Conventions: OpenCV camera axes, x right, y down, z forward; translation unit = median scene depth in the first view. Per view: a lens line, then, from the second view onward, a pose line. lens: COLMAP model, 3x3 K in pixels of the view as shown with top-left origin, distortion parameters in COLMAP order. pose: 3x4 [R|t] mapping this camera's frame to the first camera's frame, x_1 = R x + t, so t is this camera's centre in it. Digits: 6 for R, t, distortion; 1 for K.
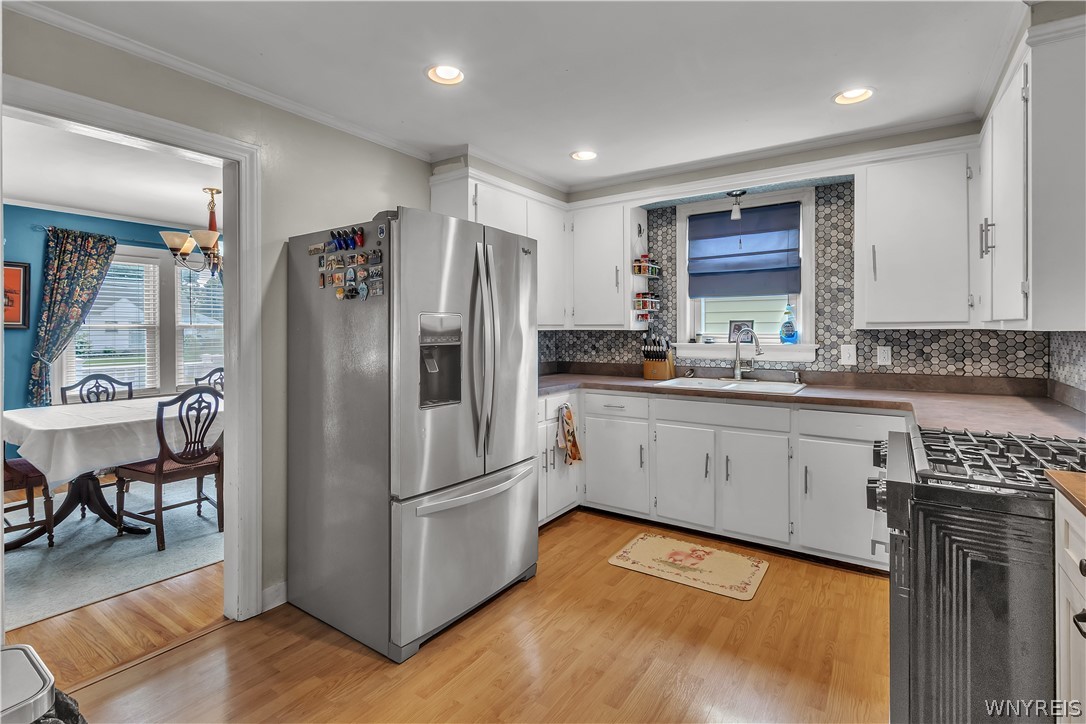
lens RADIAL K [[511.2, 0, 541.7], [0, 511.2, 330.7], [0, 0, 1]] dist [0.001570, 0.000515]
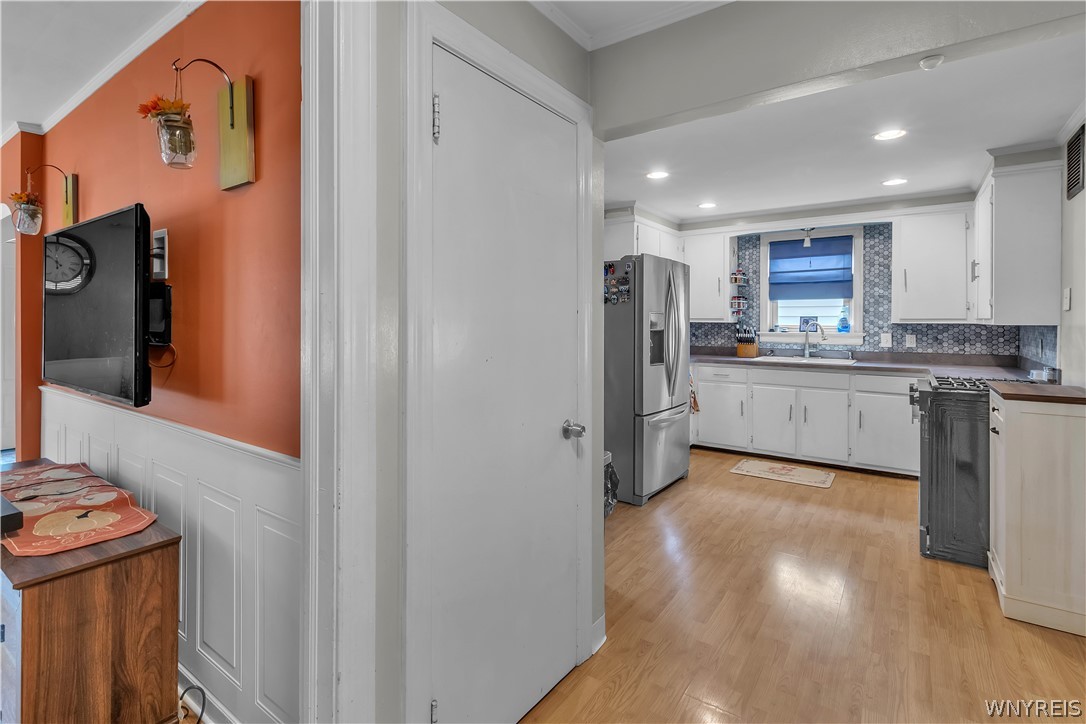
lens RADIAL K [[512.5, 0, 538.7], [0, 512.5, 320.8], [0, 0, 1]] dist [0.001536, 0.000096]
pose [[0.999700, 0.007230, -0.023419, -0.366070], [-0.007278, 0.999972, -0.001968, 0.000767], [0.023404, 0.002138, 0.999724, -0.500079]]
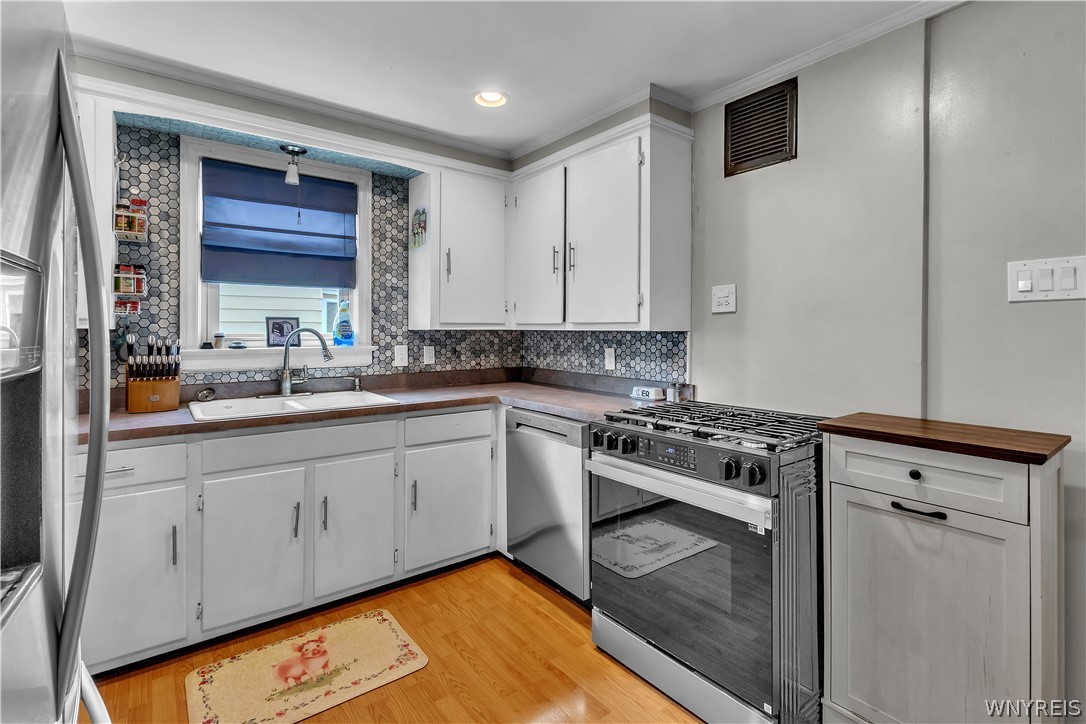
lens RADIAL K [[511.2, 0, 541.7], [0, 511.2, 330.7], [0, 0, 1]] dist [0.001570, 0.000515]
pose [[0.316945, 0.004006, 0.948435, -0.233438], [-0.000974, 0.999992, -0.003898, 0.002853], [-0.948443, 0.000312, 0.316946, 0.429788]]
